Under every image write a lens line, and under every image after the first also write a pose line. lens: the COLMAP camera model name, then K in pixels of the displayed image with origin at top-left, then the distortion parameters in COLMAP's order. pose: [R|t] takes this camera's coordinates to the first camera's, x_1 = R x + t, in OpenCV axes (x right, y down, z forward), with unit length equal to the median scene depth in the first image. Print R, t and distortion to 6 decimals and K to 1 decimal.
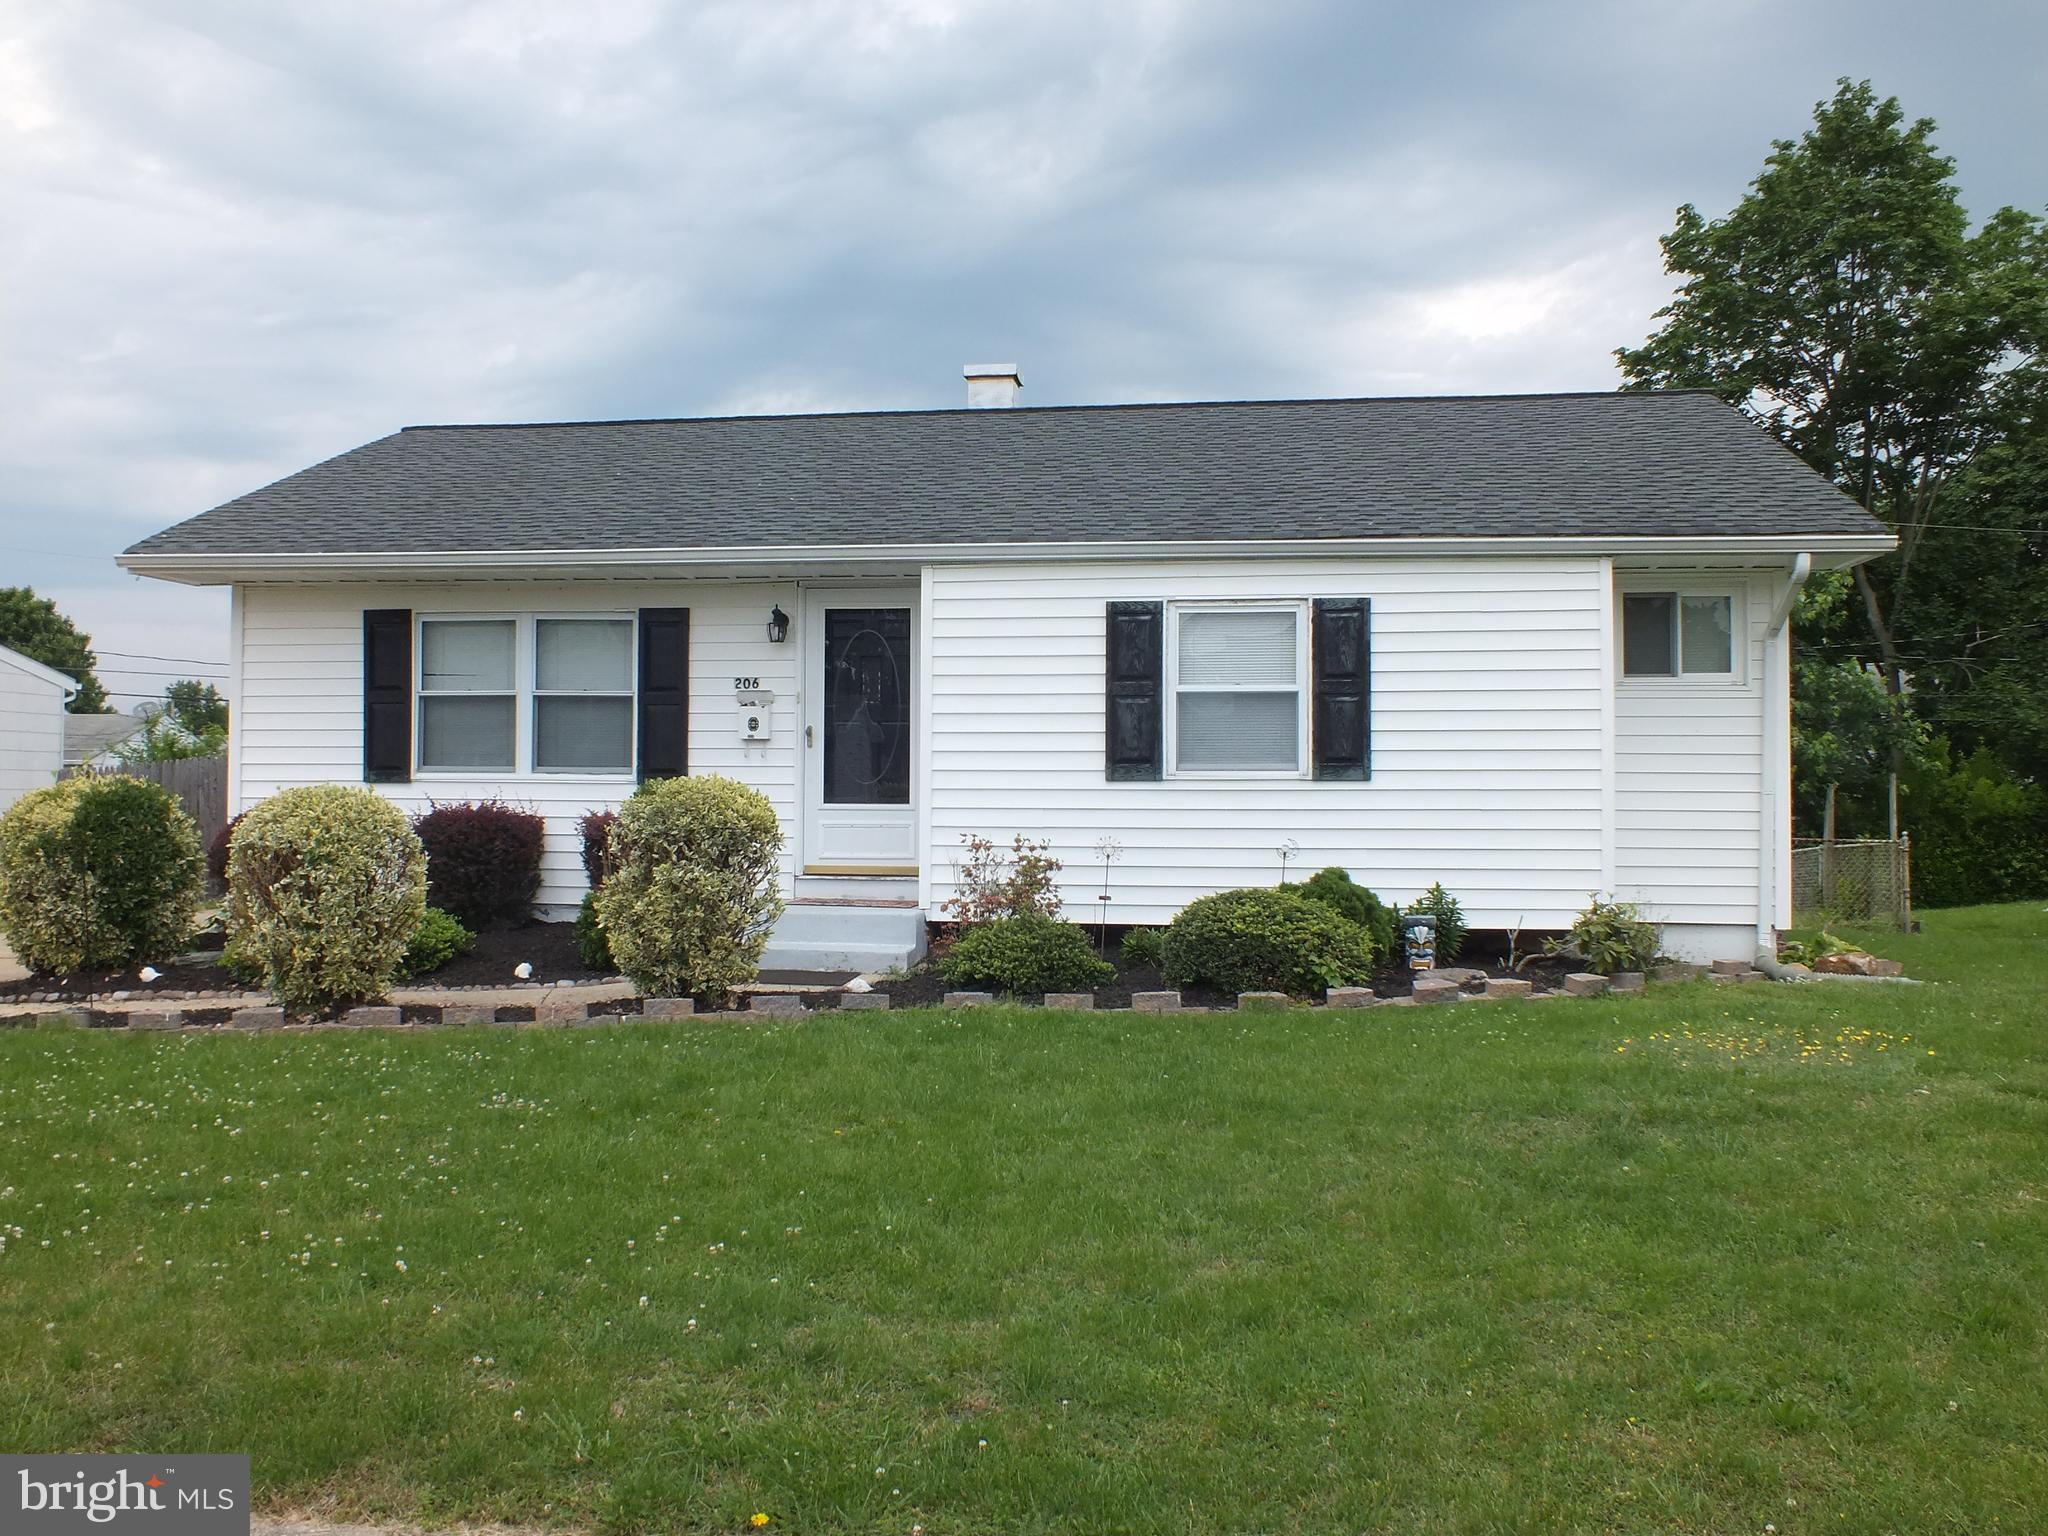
lens RADIAL K [[1748.6, 0, 1025.7], [0, 1748.6, 735.1], [0, 0, 1]] dist [-0.012312, -0.013339]
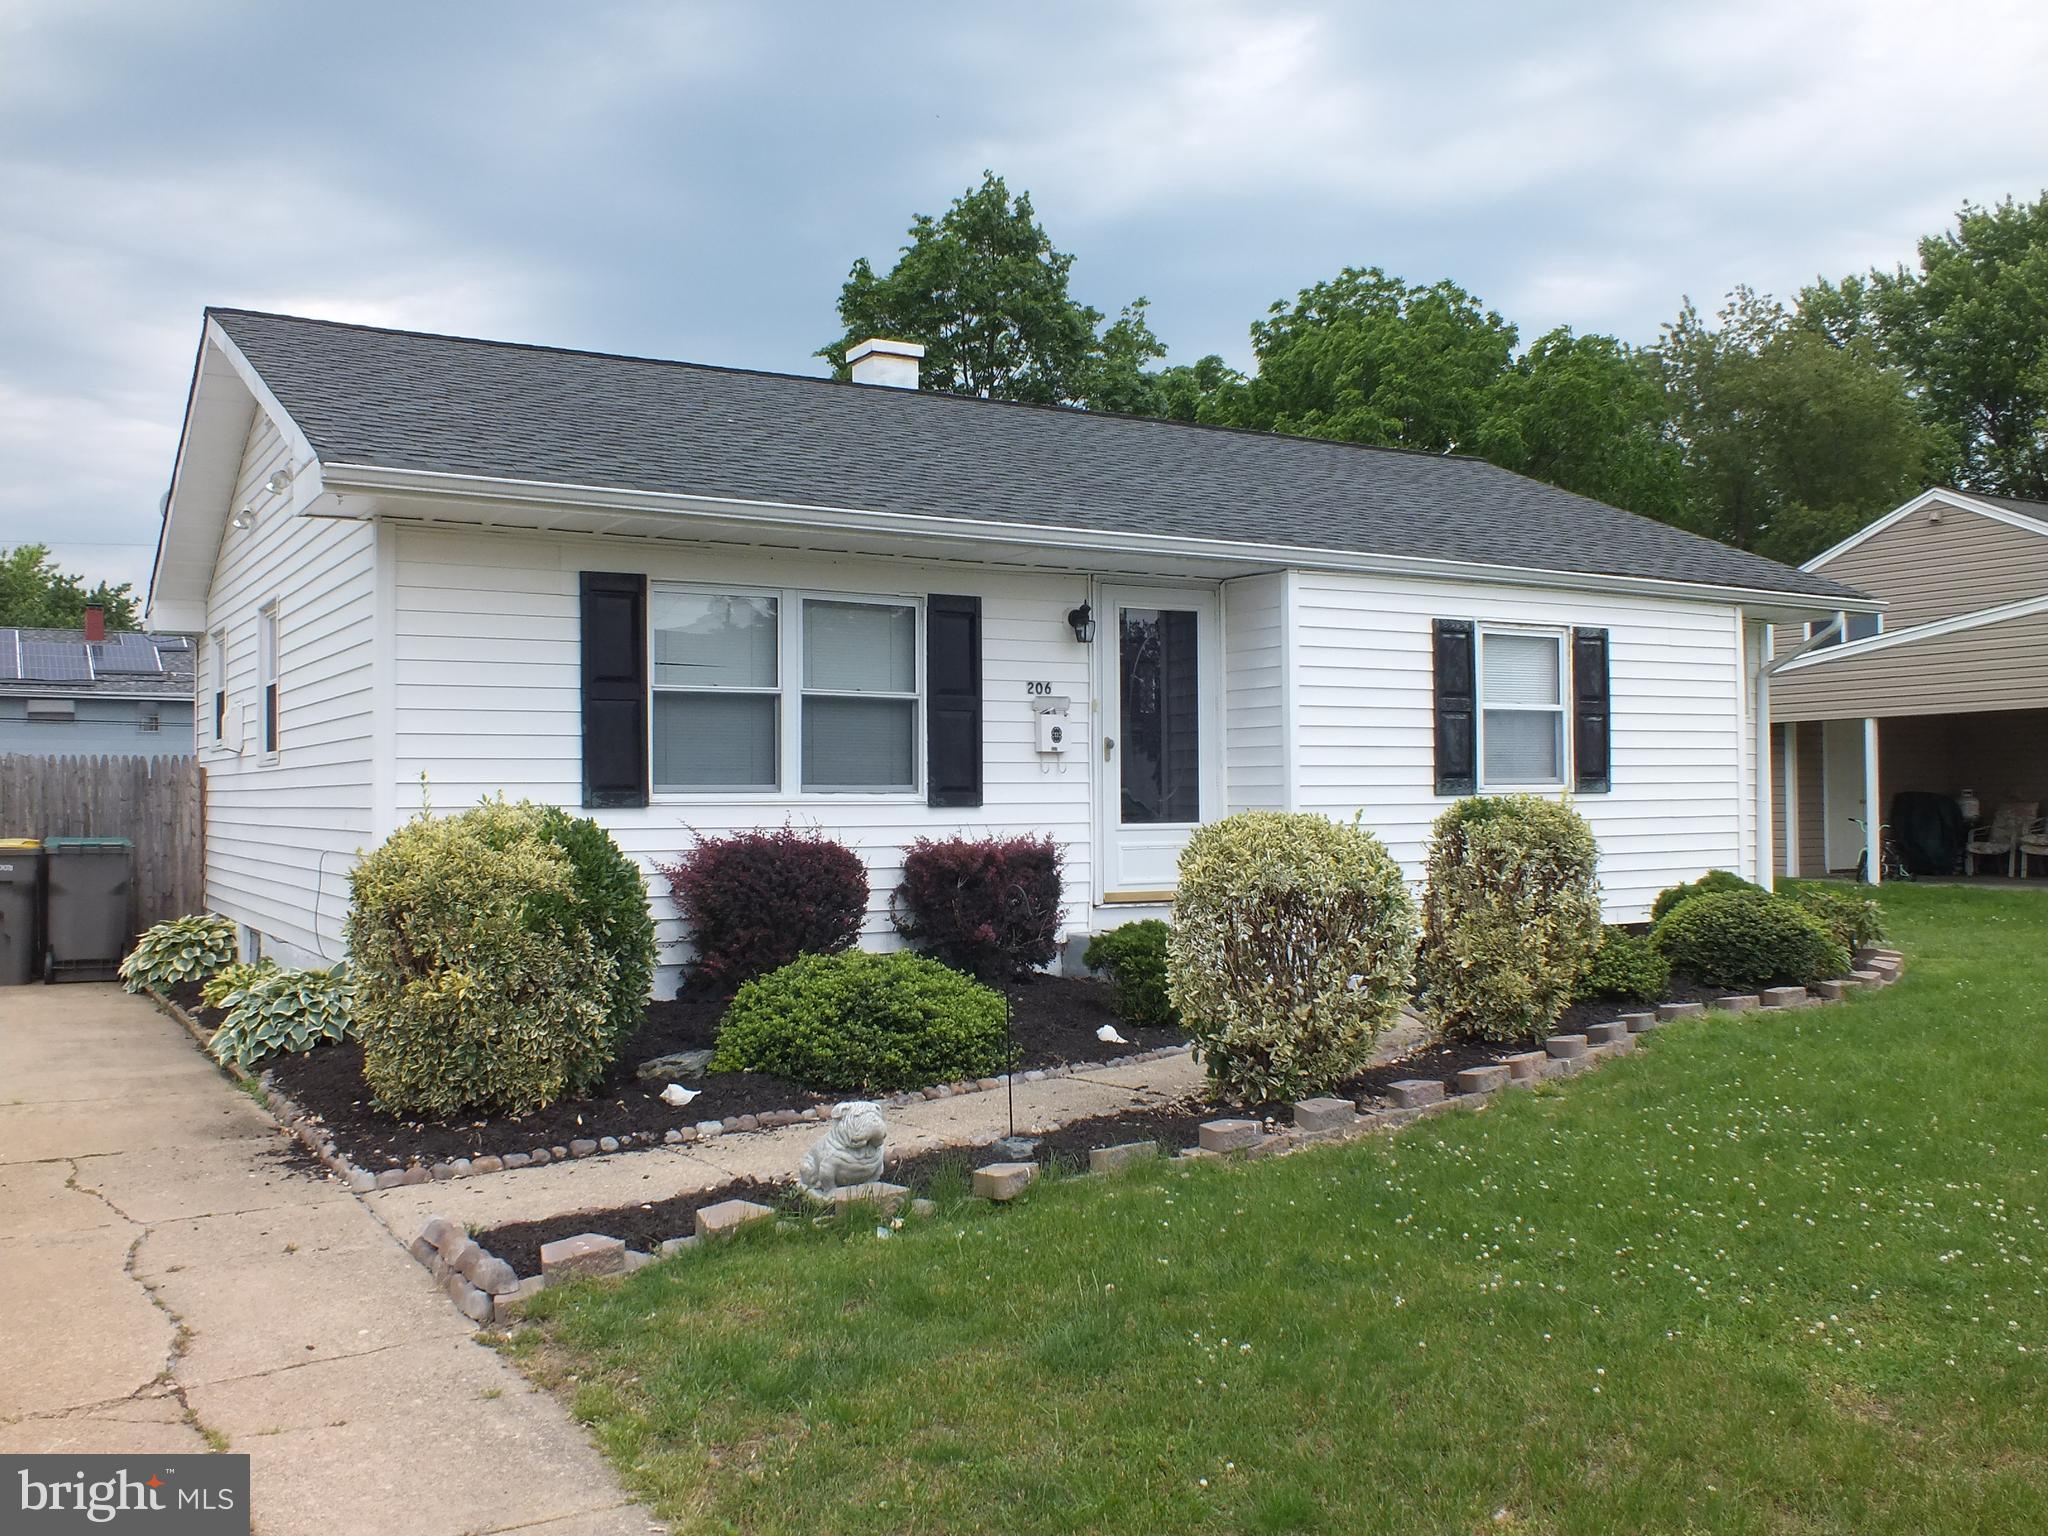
lens RADIAL K [[1775.8, 0, 1024.0], [0, 1775.8, 768.0], [0, 0, 1]] dist [-0.002877, 0.006304]
pose [[0.778799, 0.001443, 0.627271, -0.790300], [-0.003536, 0.999992, 0.002090, 0.009321], [-0.627263, -0.003846, 0.778798, 0.344984]]
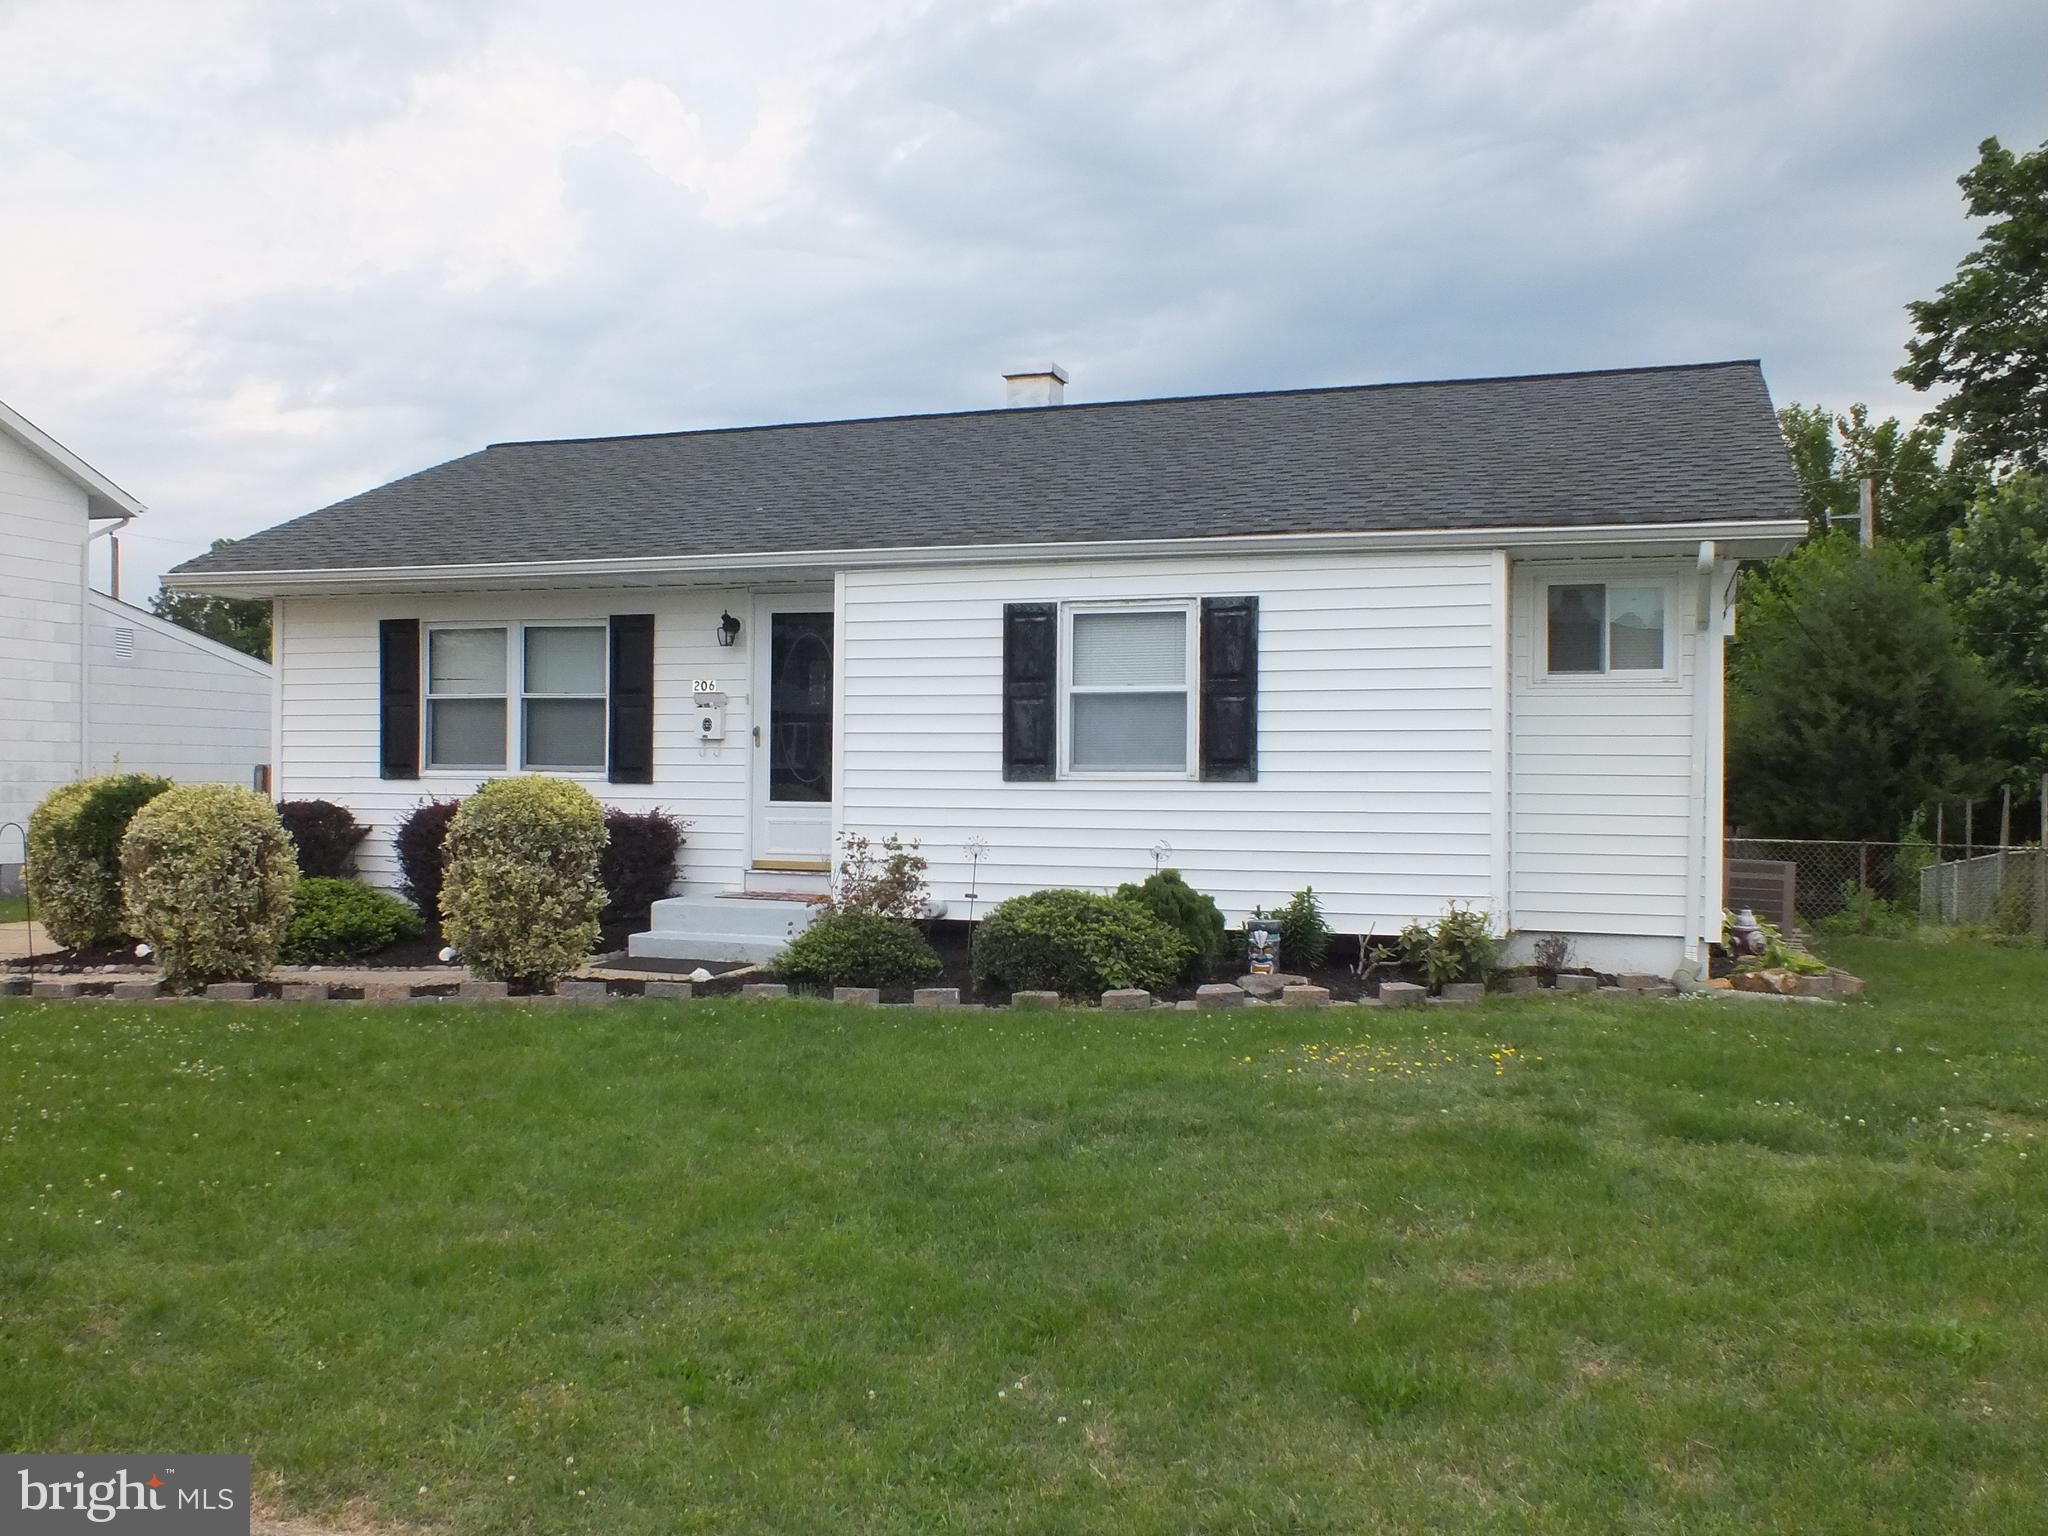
lens RADIAL K [[1775.8, 0, 1024.0], [0, 1775.8, 768.0], [0, 0, 1]] dist [-0.002877, 0.006304]
pose [[0.980472, 0.002827, -0.196640, 0.260429], [0.001655, 0.999743, 0.022621, -0.004538], [0.196654, -0.022505, 0.980215, -0.006150]]
